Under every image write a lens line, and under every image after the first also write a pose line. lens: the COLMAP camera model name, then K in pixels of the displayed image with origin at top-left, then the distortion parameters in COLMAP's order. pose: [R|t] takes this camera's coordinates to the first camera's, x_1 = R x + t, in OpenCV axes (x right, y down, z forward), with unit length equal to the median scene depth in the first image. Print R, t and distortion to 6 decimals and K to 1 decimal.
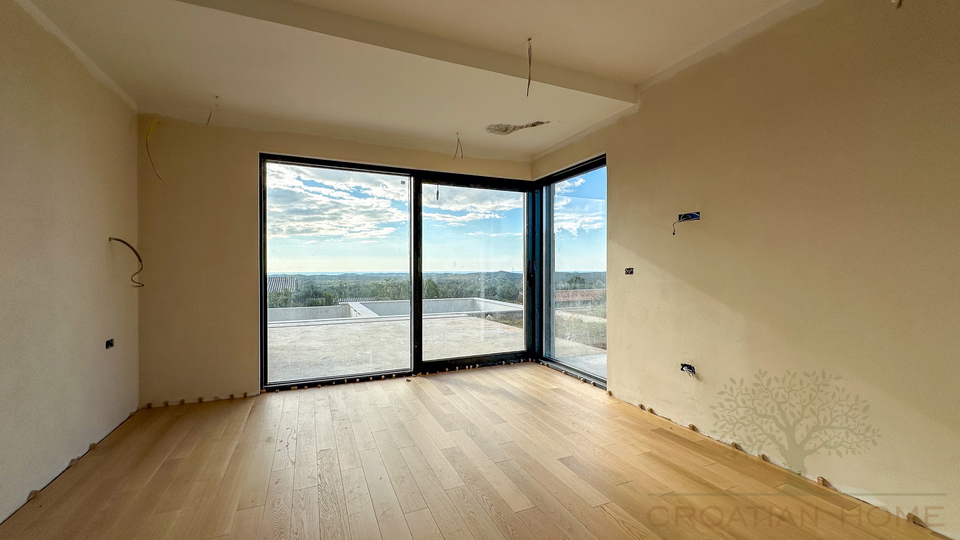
lens RADIAL K [[386.3, 0, 484.0], [0, 386.3, 270.1], [0, 0, 1]] dist [0.000629, 0.000454]
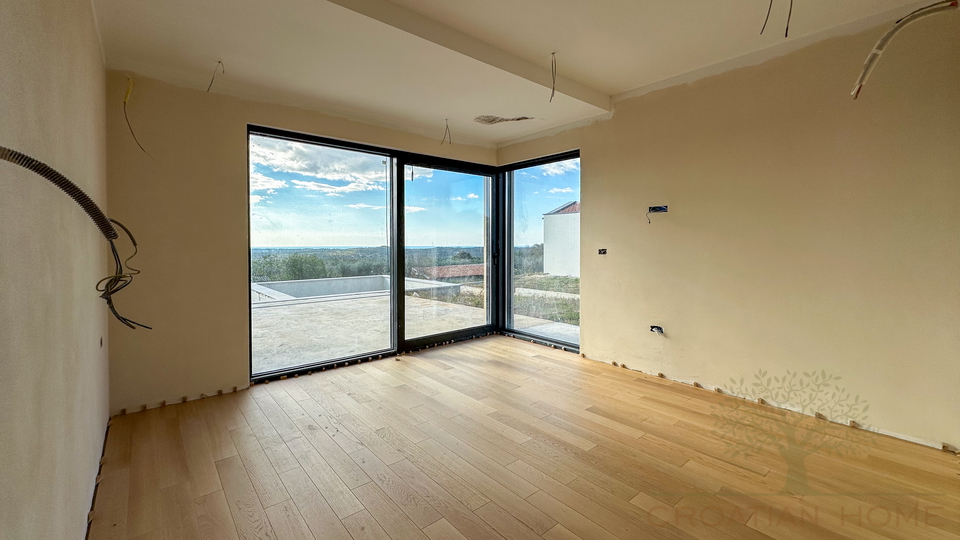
lens RADIAL K [[394.6, 0, 481.8], [0, 394.6, 249.6], [0, 0, 1]] dist [-0.000023, 0.000142]
pose [[0.958018, -0.003965, 0.286680, -0.288440], [0.000384, 0.999921, 0.012546, -0.016886], [-0.286707, -0.011909, 0.957944, -0.051803]]
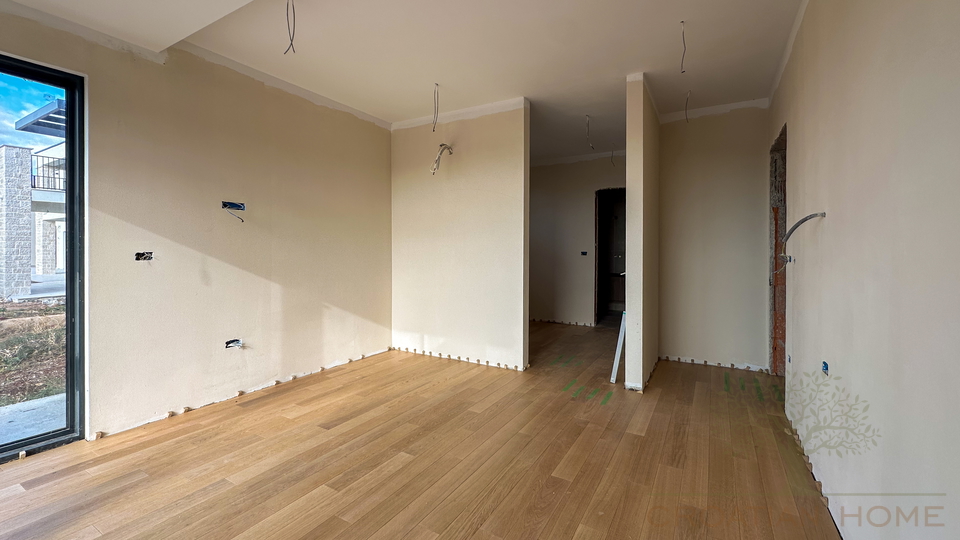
lens RADIAL K [[394.6, 0, 481.8], [0, 394.6, 249.6], [0, 0, 1]] dist [-0.000023, 0.000142]
pose [[-0.575603, 0.002538, 0.817725, -0.589403], [0.002741, 0.999996, -0.001174, -0.007175], [-0.817725, 0.001566, -0.575608, 0.788849]]
